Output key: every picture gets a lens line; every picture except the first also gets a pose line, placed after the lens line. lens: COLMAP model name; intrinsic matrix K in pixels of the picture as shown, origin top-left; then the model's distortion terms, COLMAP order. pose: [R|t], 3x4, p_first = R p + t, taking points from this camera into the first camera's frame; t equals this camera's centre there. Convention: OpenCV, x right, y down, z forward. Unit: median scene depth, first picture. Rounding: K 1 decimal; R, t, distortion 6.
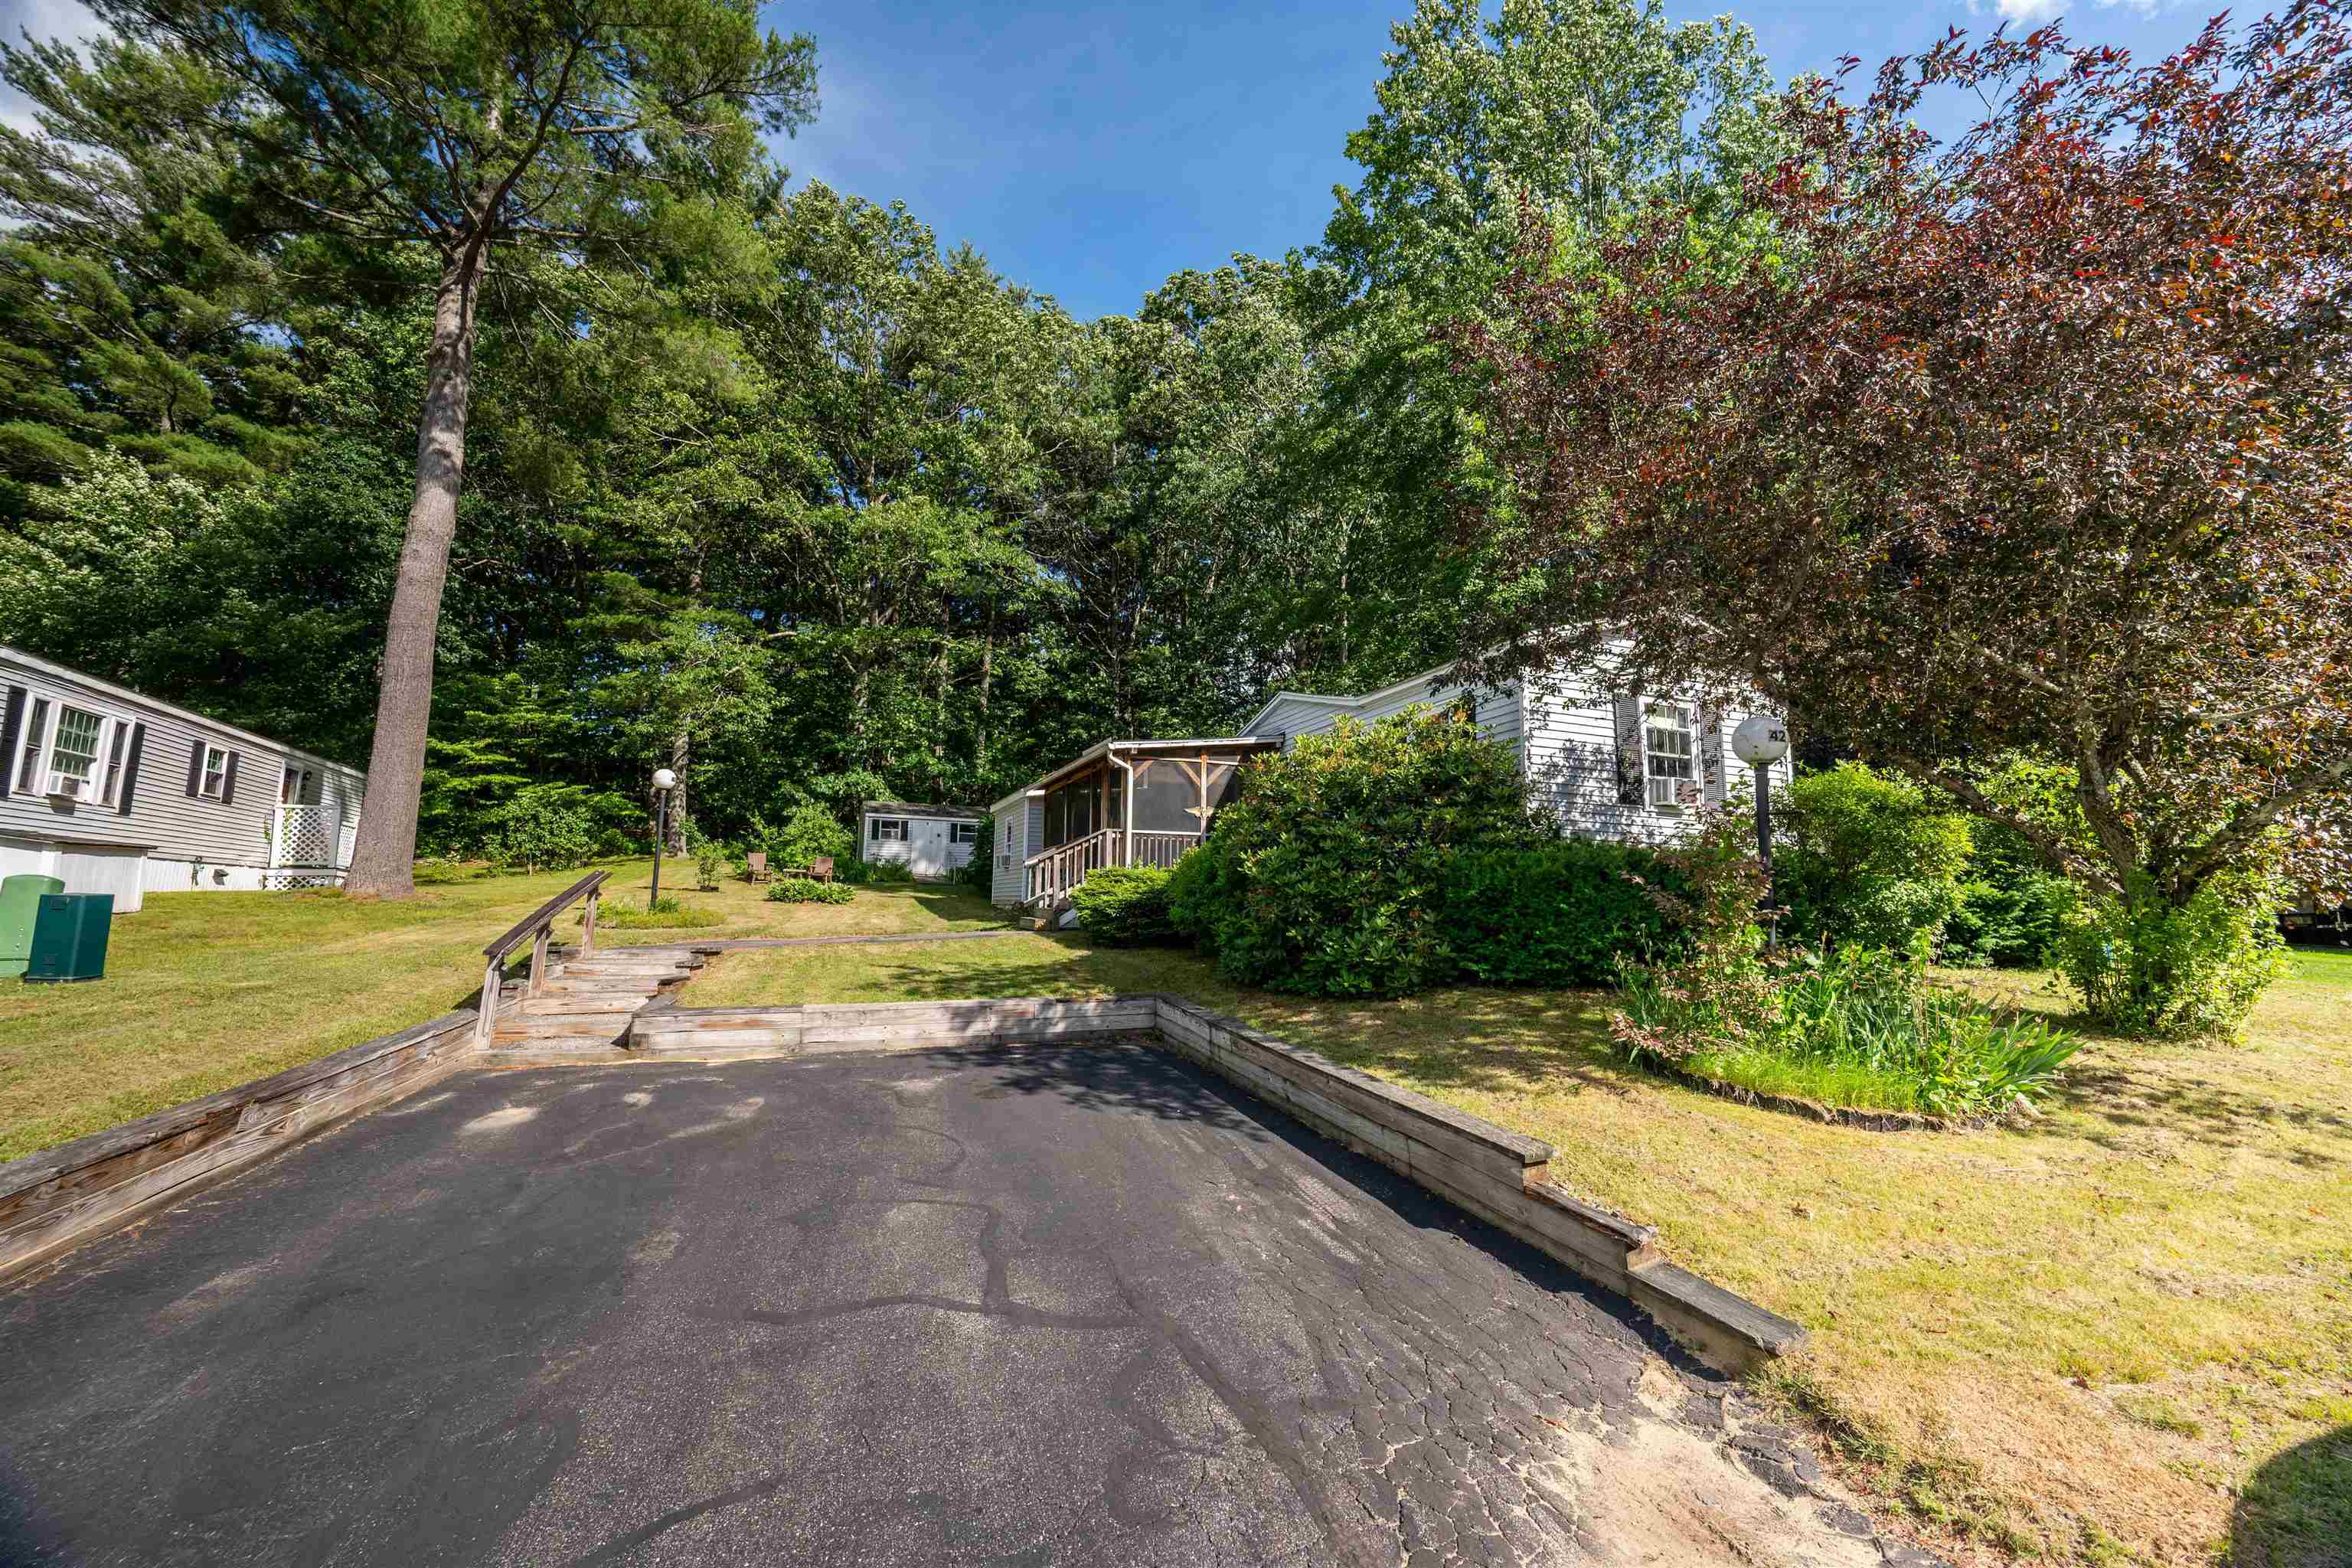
lens RADIAL K [[913.9, 0, 1171.4], [0, 913.9, 782.6], [0, 0, 1]] dist [-0.002625, -0.000049]
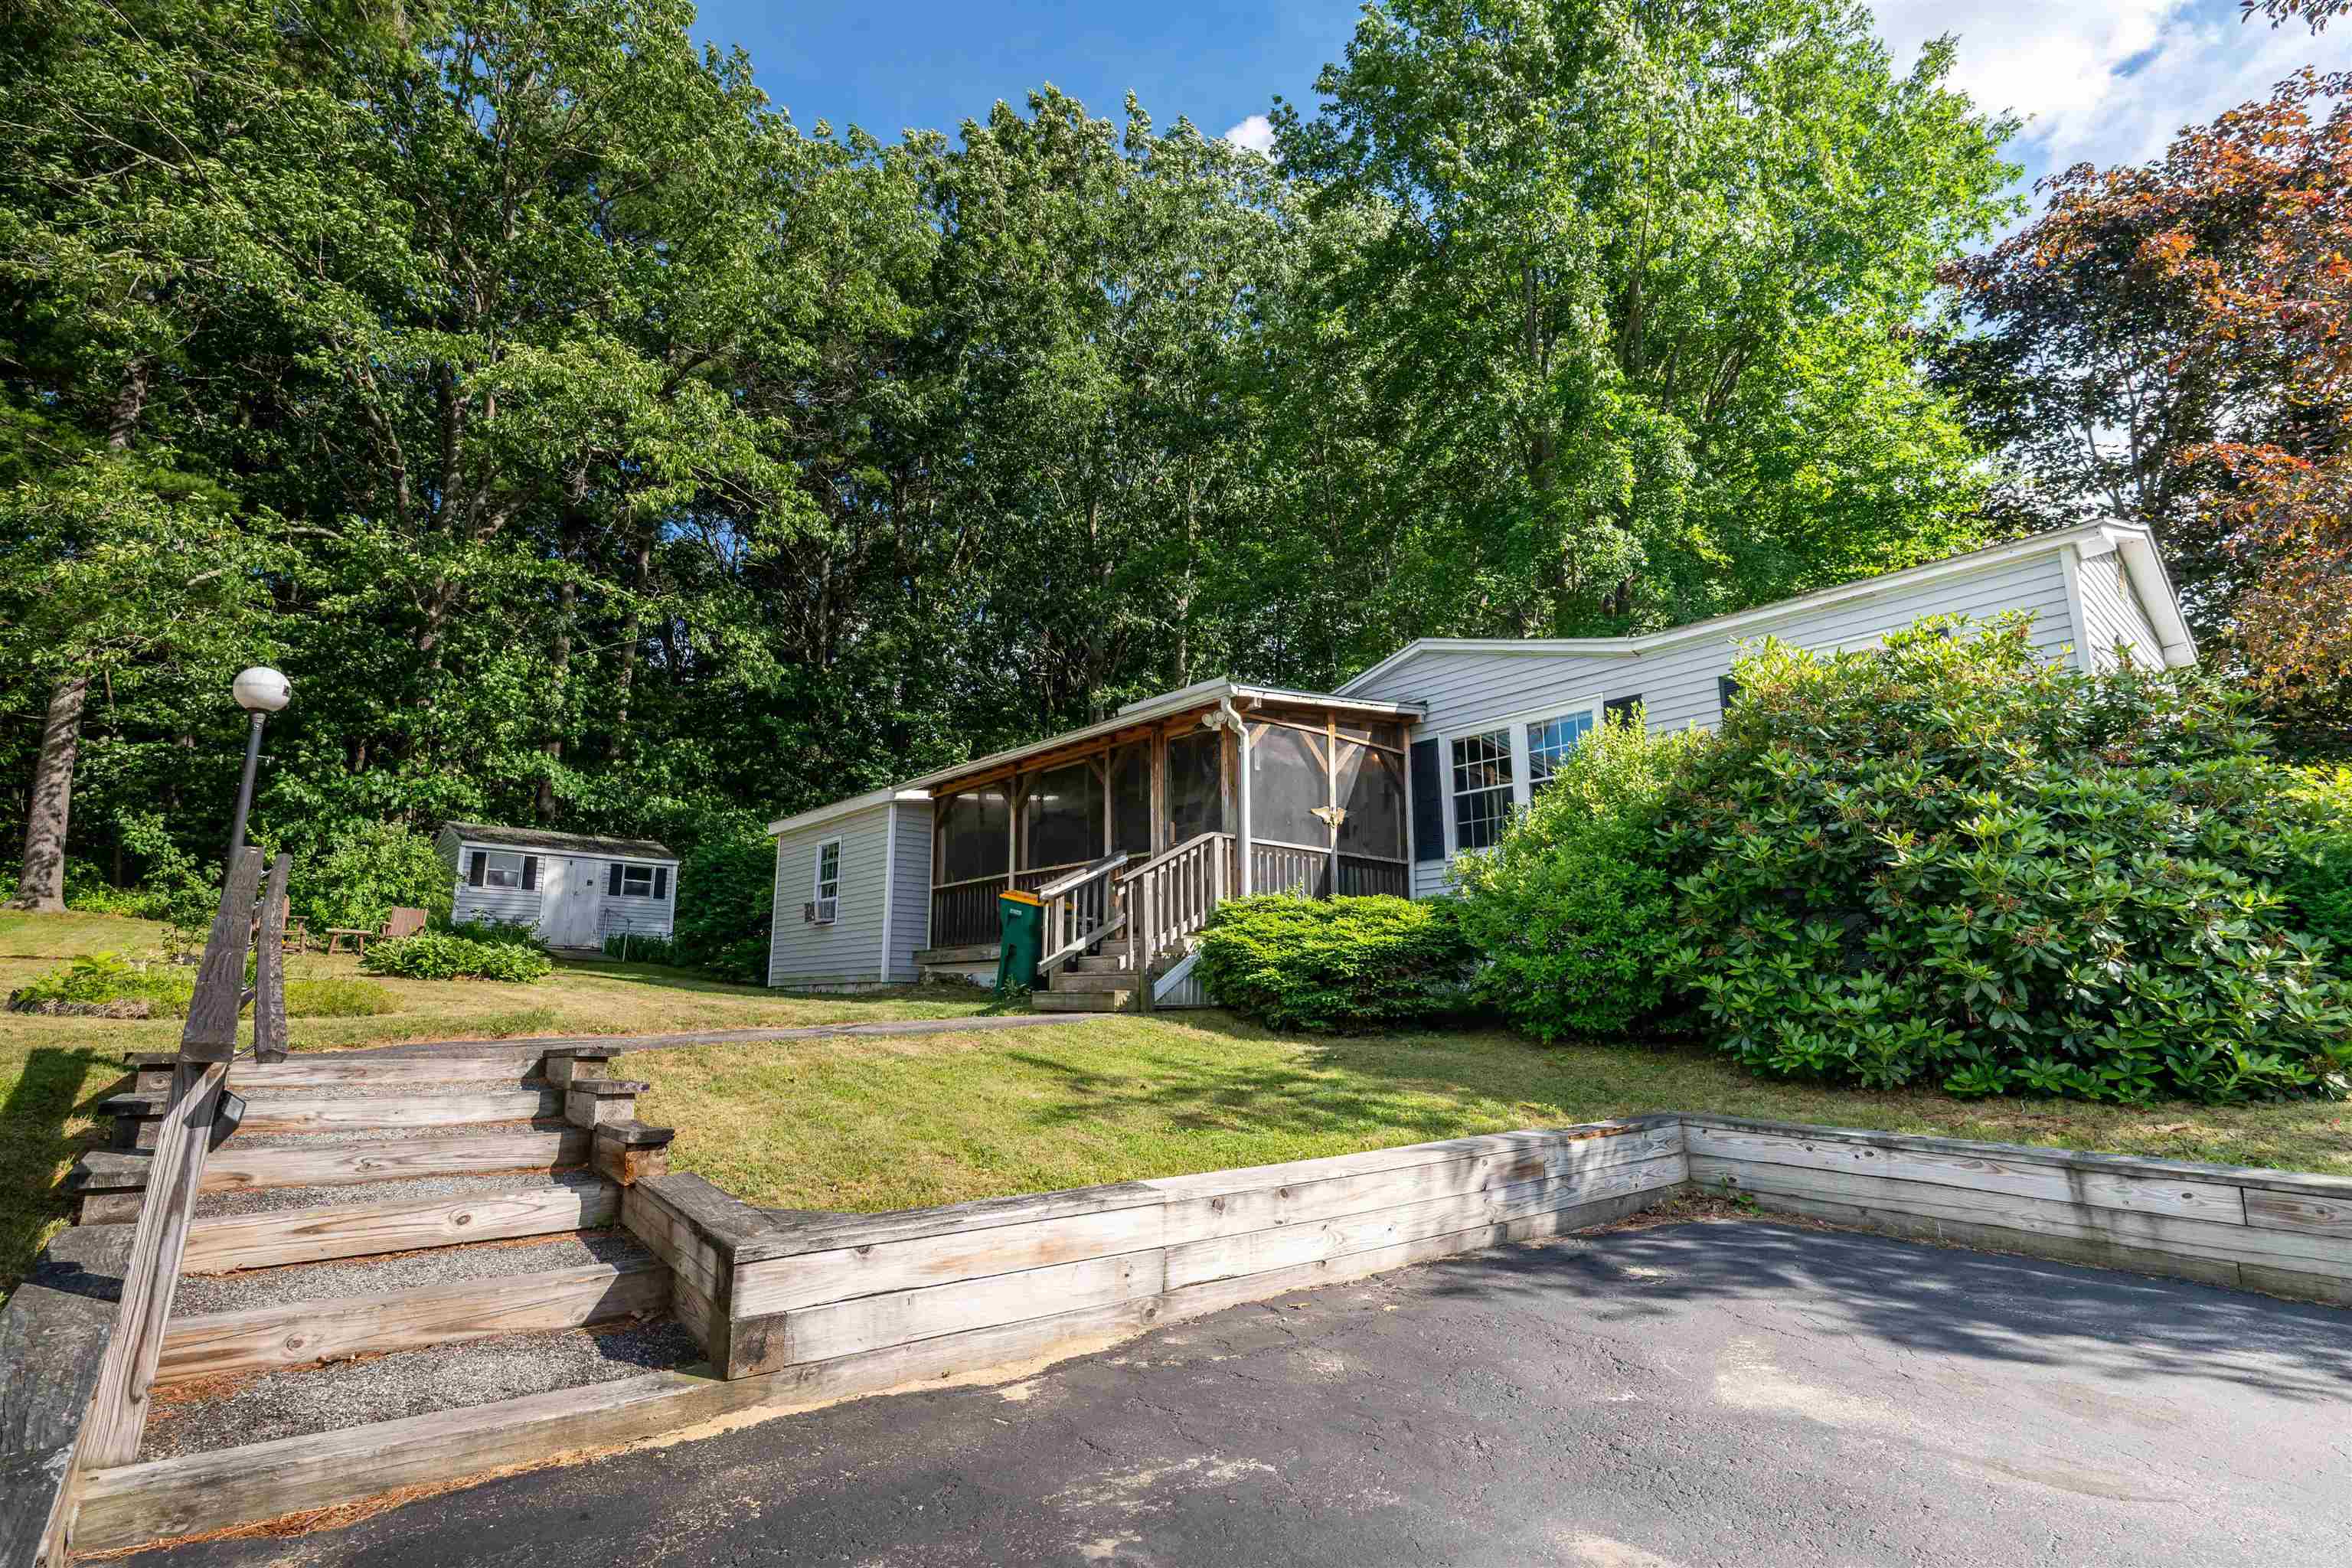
lens RADIAL K [[1127.8, 0, 1178.1], [0, 1127.8, 782.3], [0, 0, 1]] dist [0.011332, 0.000105]
pose [[0.943115, 0.054392, 0.327986, -0.309927], [-0.034335, 0.997186, -0.066640, 0.063672], [-0.330688, 0.051588, 0.942329, 0.315011]]
